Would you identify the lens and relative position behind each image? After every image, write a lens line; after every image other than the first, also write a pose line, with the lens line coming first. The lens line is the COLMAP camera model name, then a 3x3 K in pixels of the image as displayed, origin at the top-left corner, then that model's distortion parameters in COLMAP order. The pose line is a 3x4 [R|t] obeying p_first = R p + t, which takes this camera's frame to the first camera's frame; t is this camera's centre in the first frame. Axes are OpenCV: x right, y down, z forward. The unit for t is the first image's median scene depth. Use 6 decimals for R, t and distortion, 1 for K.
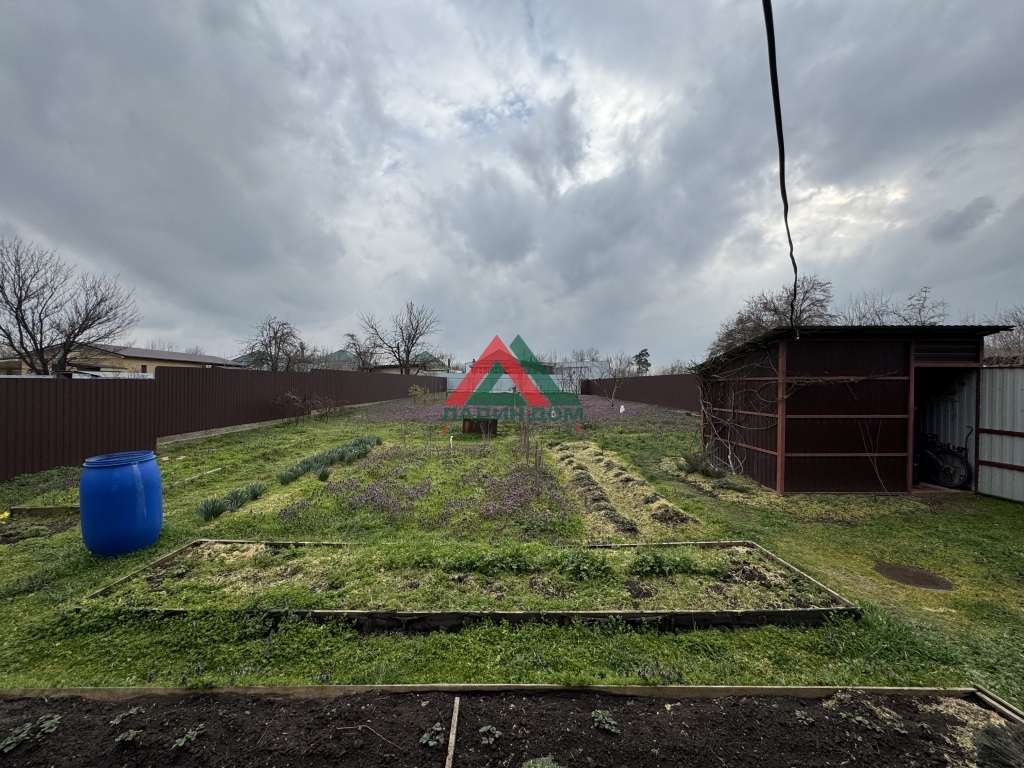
lens RADIAL K [[408.8, 0, 512.0], [0, 408.8, 384.0], [0, 0, 1]] dist [-0.004505, 0.000673]
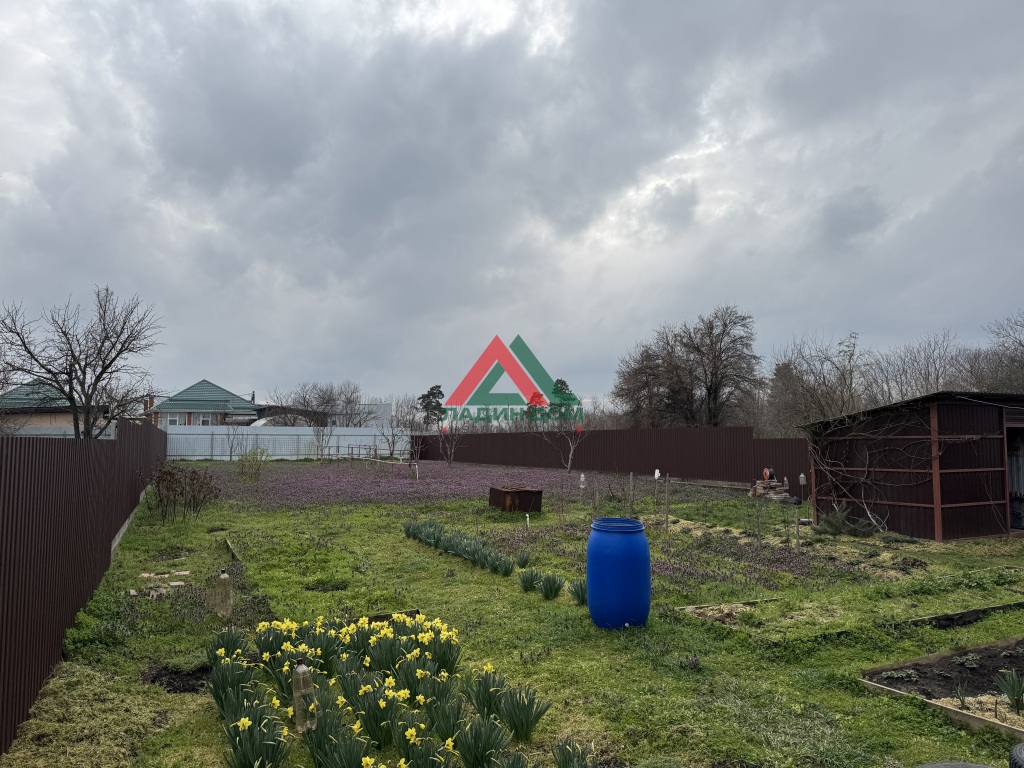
lens RADIAL K [[700.9, 0, 512.0], [0, 700.9, 384.0], [0, 0, 1]] dist [-0.001095, -0.000251]
pose [[0.902542, 0.028862, 0.429634, -1.137974], [0.007174, 0.996605, -0.082020, -0.008823], [-0.430542, 0.077109, 0.899271, -0.219707]]
